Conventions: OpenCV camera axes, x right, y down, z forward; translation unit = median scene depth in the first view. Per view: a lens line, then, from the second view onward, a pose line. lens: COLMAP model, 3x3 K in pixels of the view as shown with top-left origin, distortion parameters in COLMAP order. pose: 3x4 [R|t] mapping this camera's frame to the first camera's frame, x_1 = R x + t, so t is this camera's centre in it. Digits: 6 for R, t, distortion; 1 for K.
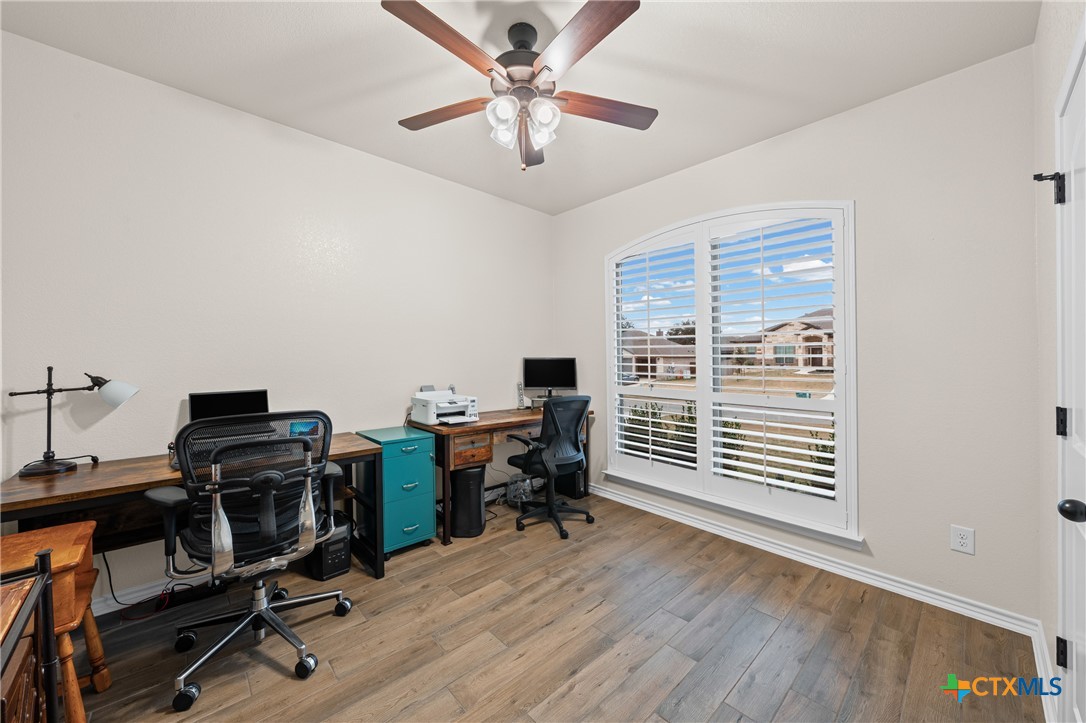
lens RADIAL K [[415.9, 0, 548.0], [0, 415.9, 368.6], [0, 0, 1]] dist [-0.001091, -0.000021]
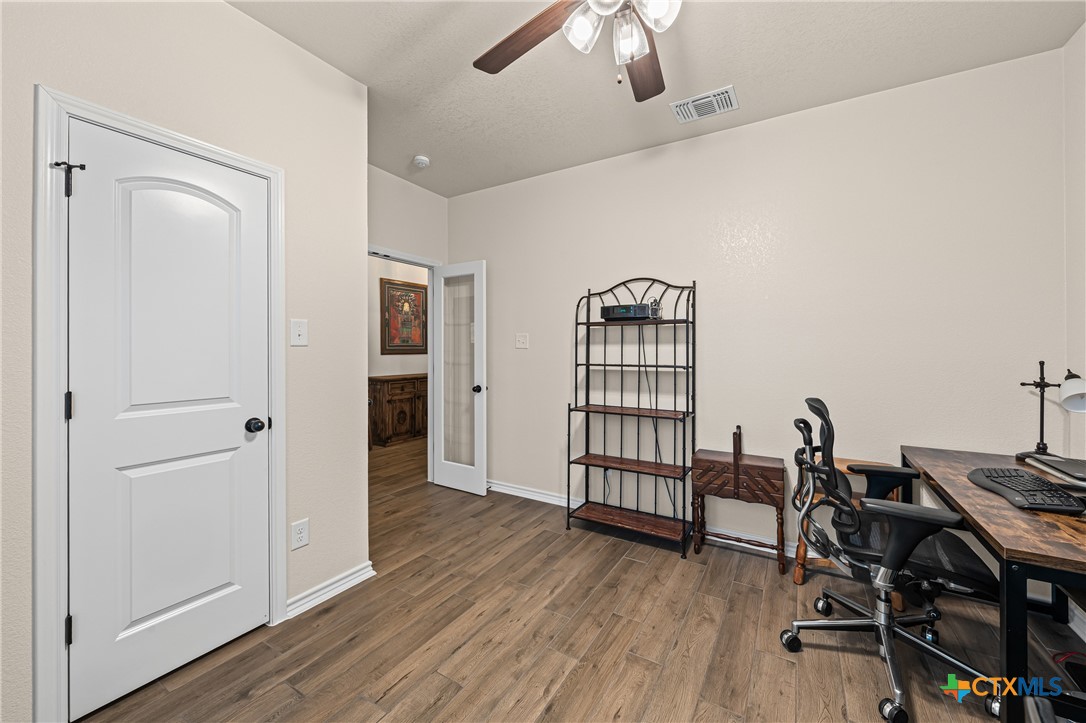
lens RADIAL K [[415.9, 0, 548.0], [0, 415.9, 368.6], [0, 0, 1]] dist [-0.001091, -0.000021]
pose [[-0.962589, 0.003765, -0.270939, 0.273961], [-0.016967, 0.997104, 0.074138, -0.041819], [0.270433, 0.075961, -0.959737, 1.644559]]
